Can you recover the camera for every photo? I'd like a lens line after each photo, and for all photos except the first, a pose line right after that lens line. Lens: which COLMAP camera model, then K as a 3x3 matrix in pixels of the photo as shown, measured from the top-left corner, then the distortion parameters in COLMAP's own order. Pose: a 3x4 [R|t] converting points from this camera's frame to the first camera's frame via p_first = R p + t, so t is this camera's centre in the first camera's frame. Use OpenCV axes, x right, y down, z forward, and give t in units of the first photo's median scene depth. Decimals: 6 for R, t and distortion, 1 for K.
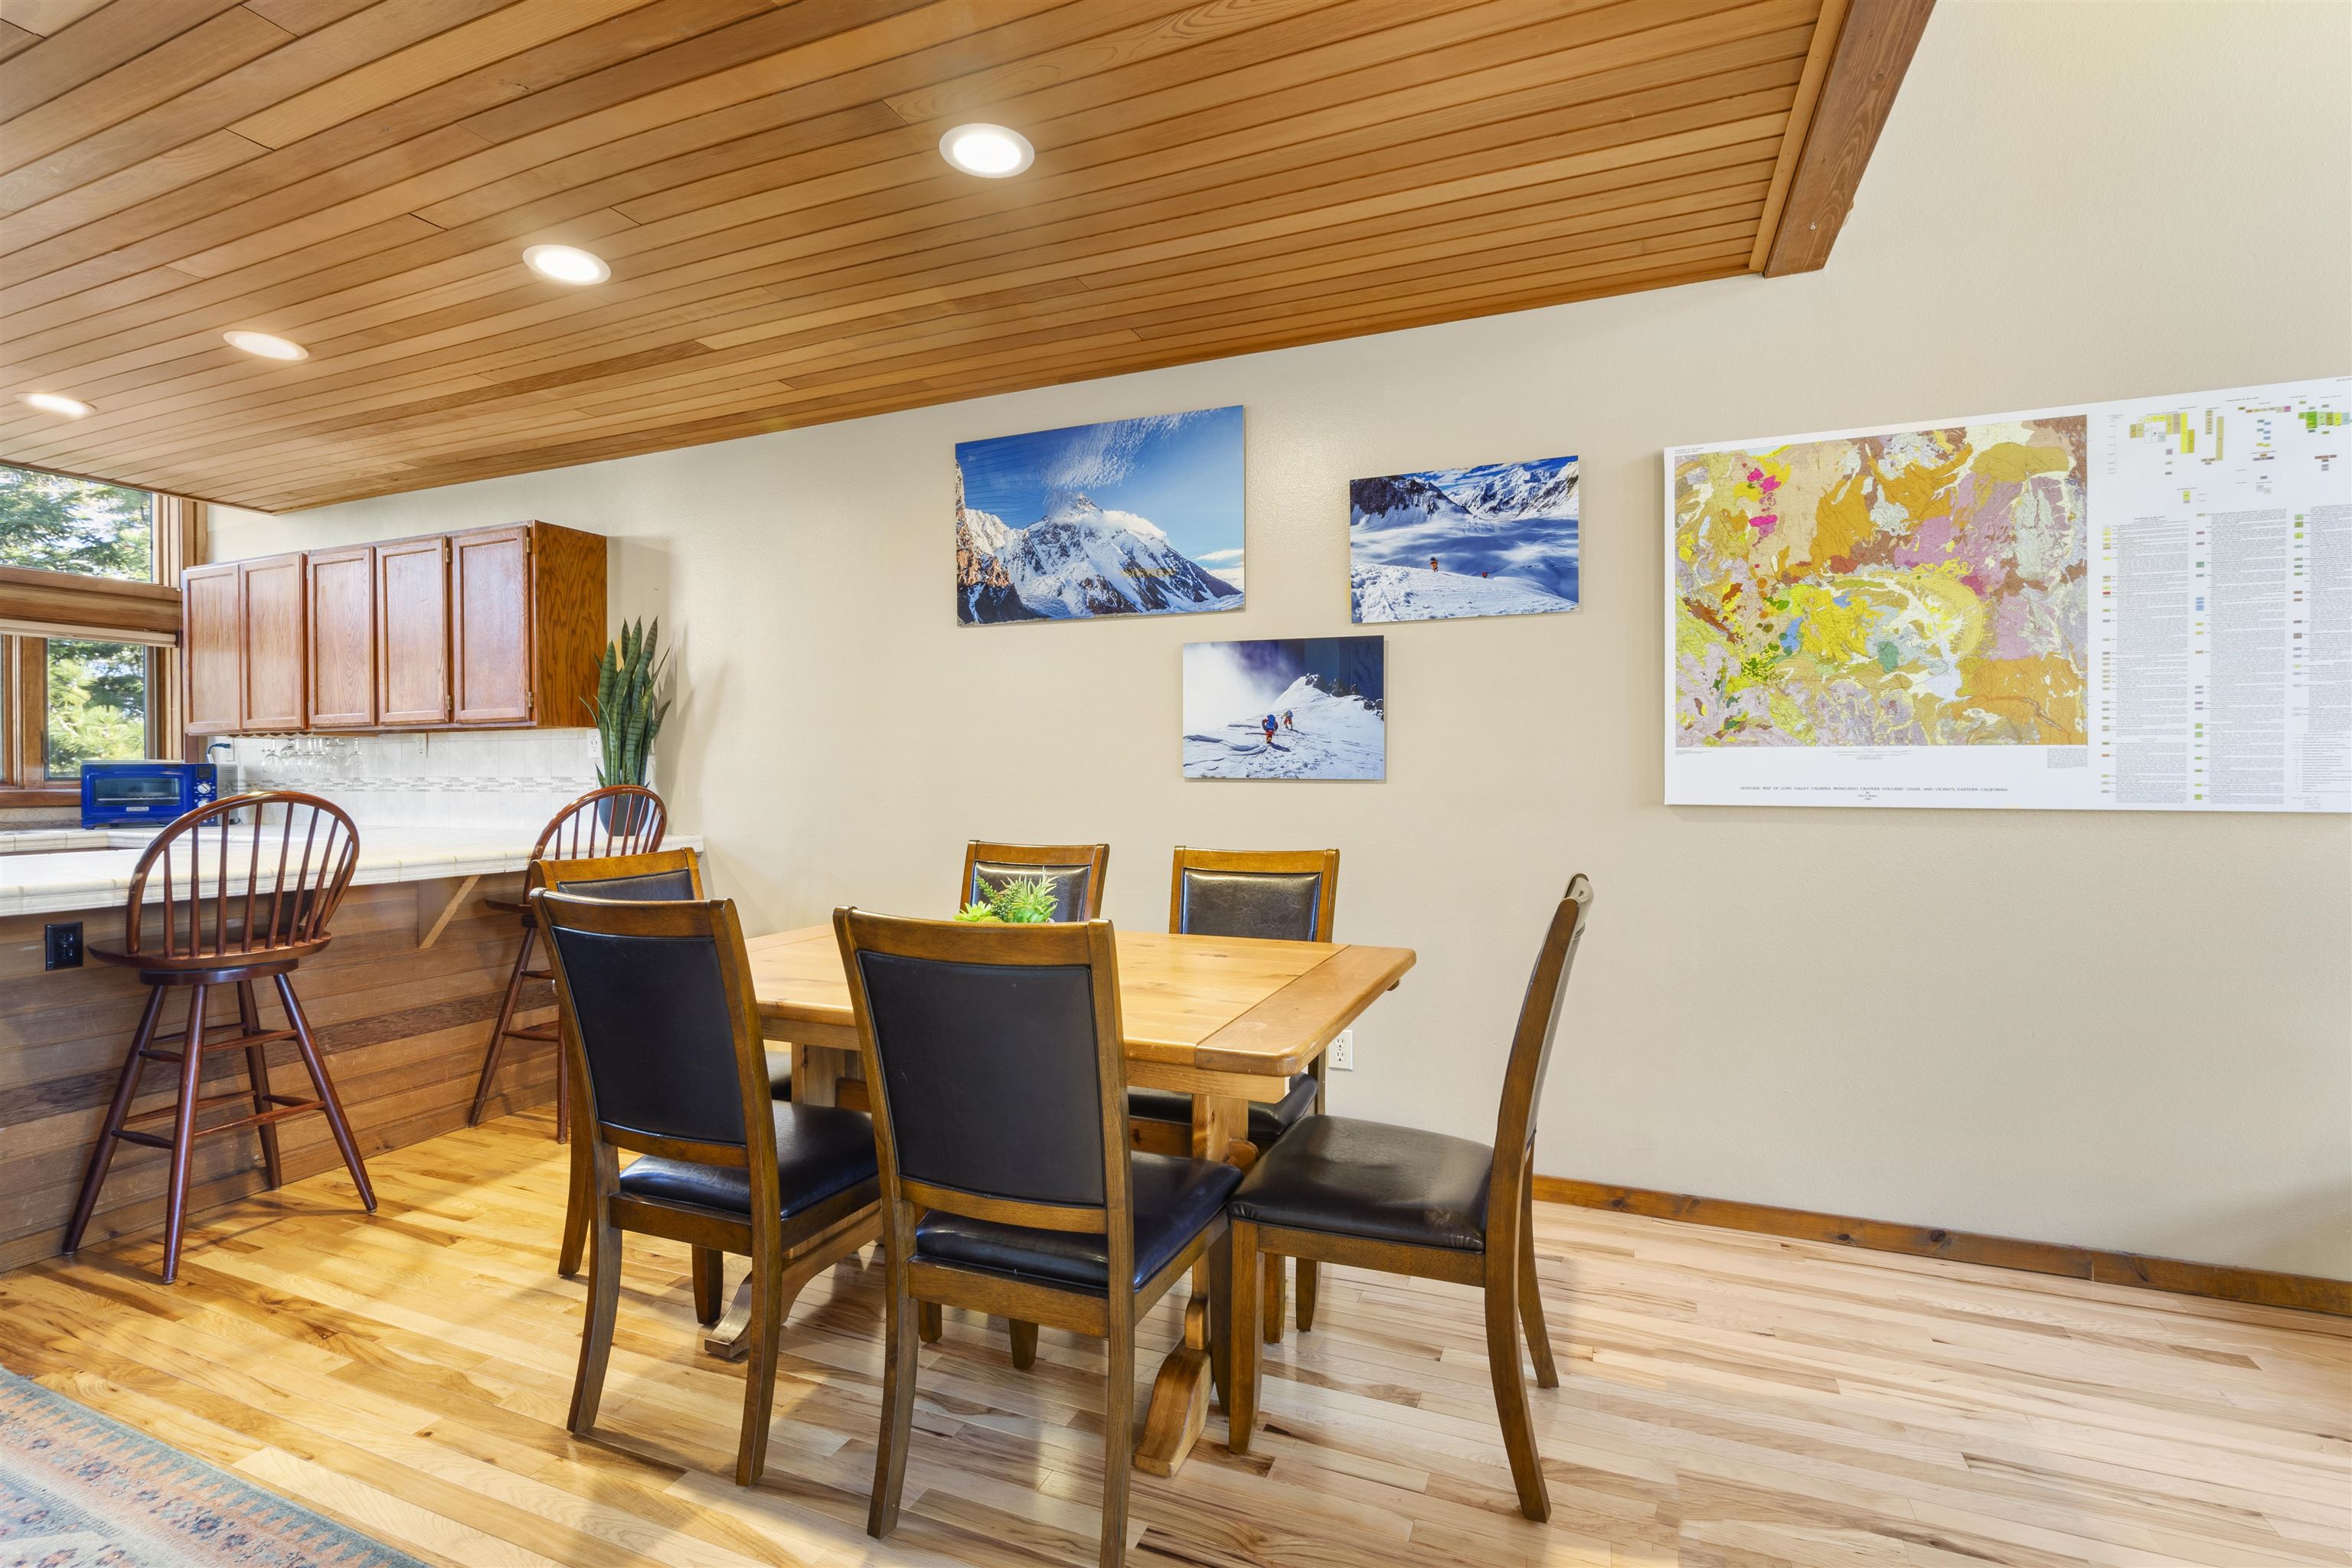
lens RADIAL K [[1069.4, 0, 1167.1], [0, 1069.4, 765.3], [0, 0, 1]] dist [-0.010949, 0.007932]
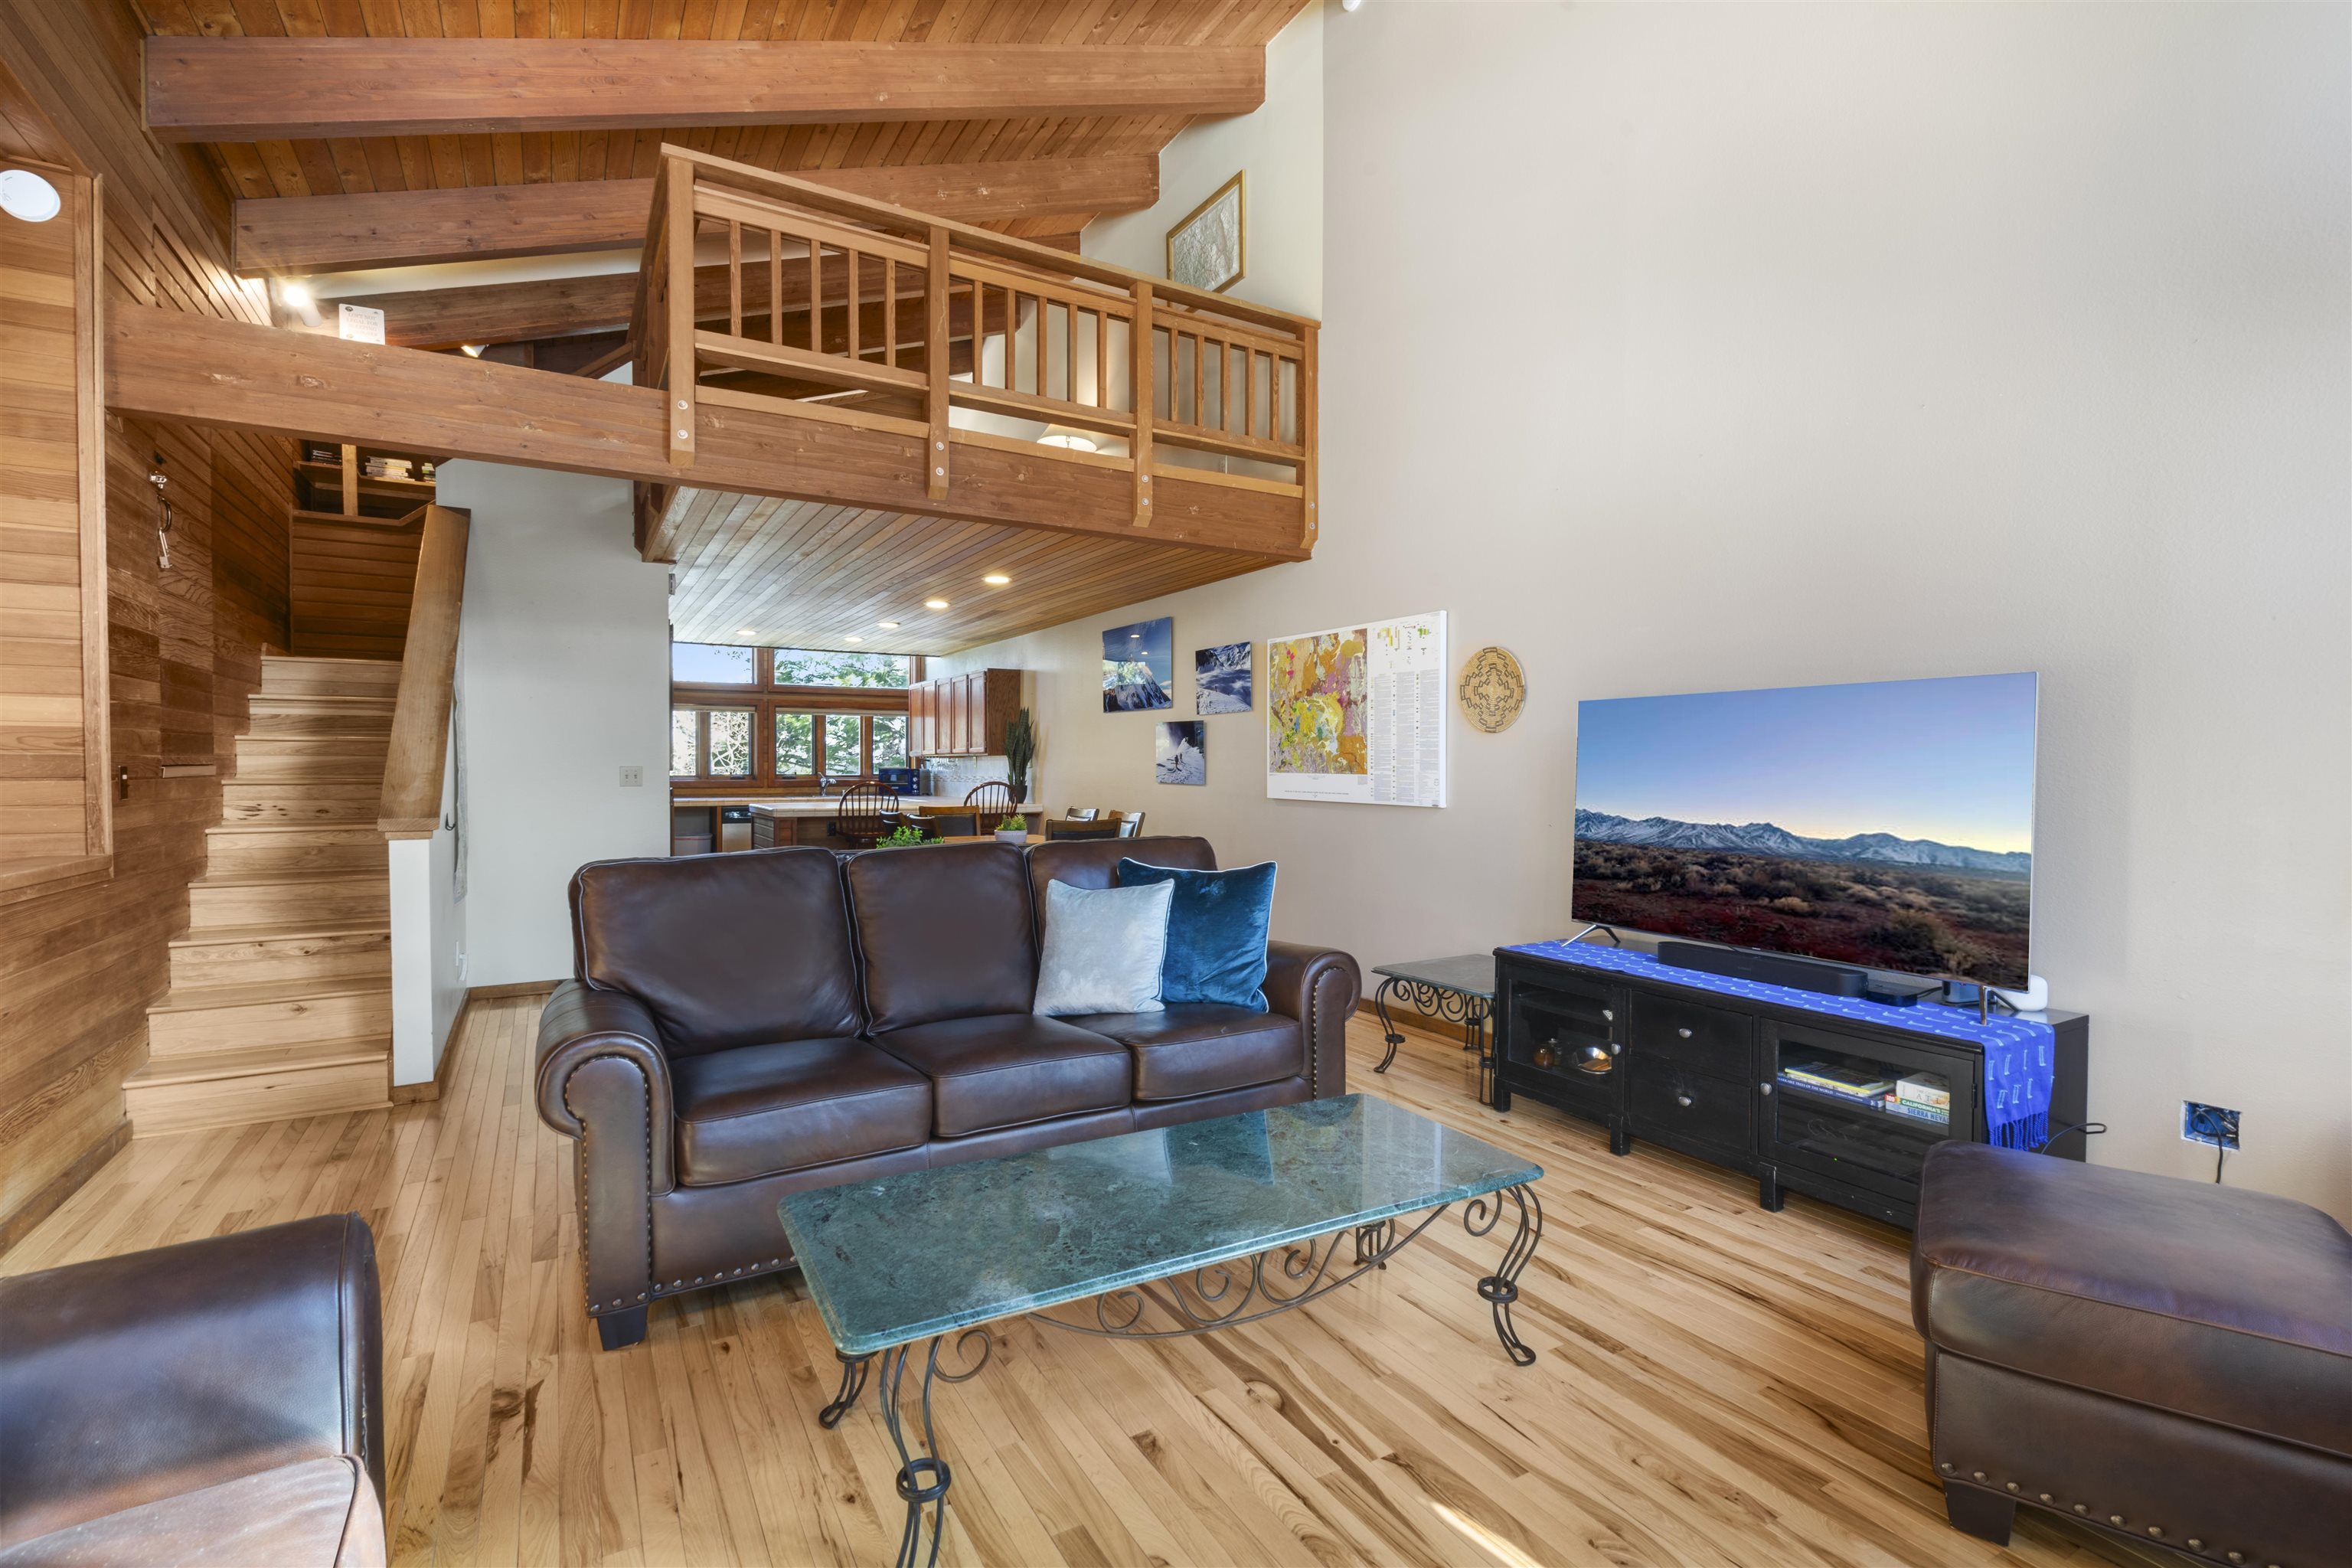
lens RADIAL K [[1069.4, 0, 1167.1], [0, 1069.4, 765.3], [0, 0, 1]] dist [-0.010949, 0.007932]
pose [[0.797194, 0.005819, -0.603696, 1.535951], [-0.002074, 0.999974, 0.006900, -0.043668], [0.603720, -0.004249, 0.797185, -0.858268]]
